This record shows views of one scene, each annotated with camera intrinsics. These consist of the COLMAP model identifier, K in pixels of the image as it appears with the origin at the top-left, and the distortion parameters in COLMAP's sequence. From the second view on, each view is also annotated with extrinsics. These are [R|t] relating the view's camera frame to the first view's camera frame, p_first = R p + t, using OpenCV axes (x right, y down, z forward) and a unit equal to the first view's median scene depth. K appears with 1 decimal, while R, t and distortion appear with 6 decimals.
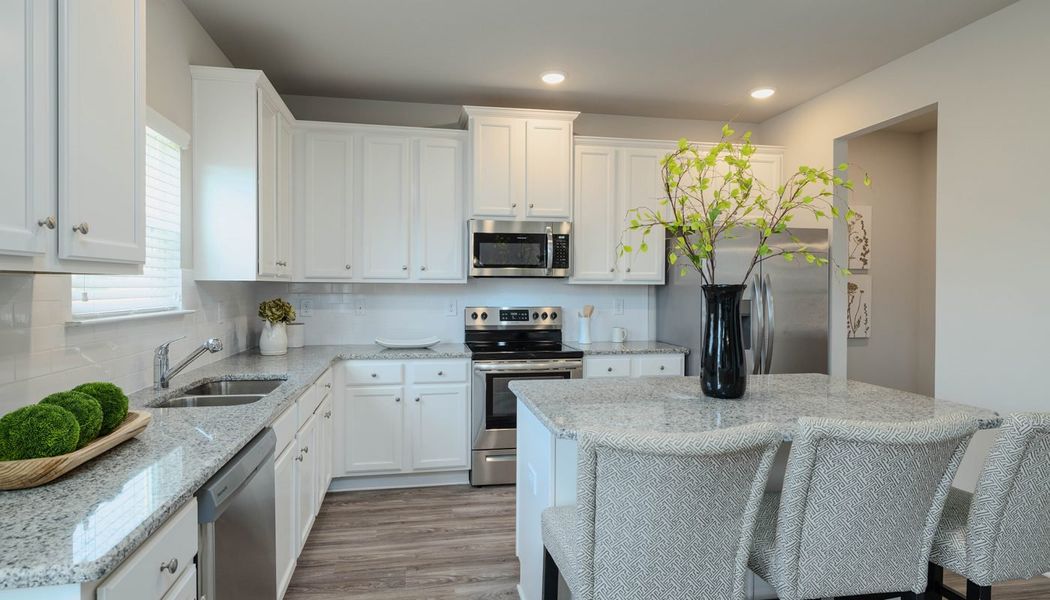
lens RADIAL K [[533.3, 0, 495.8], [0, 533.3, 295.4], [0, 0, 1]] dist [-0.000213, 0.000056]
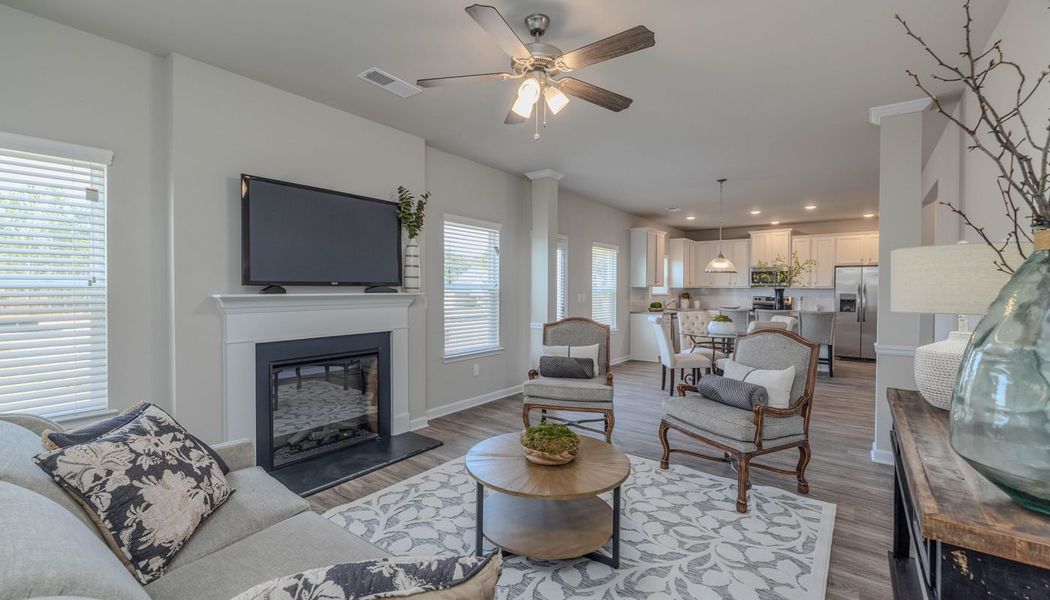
lens RADIAL K [[442.6, 0, 511.6], [0, 442.6, 295.2], [0, 0, 1]] dist [0.000803, 0.000104]
pose [[0.681050, 0.007819, -0.732195, 0.895548], [-0.012867, 0.999916, -0.001291, 0.041393], [0.732124, 0.010300, 0.681094, -1.770095]]
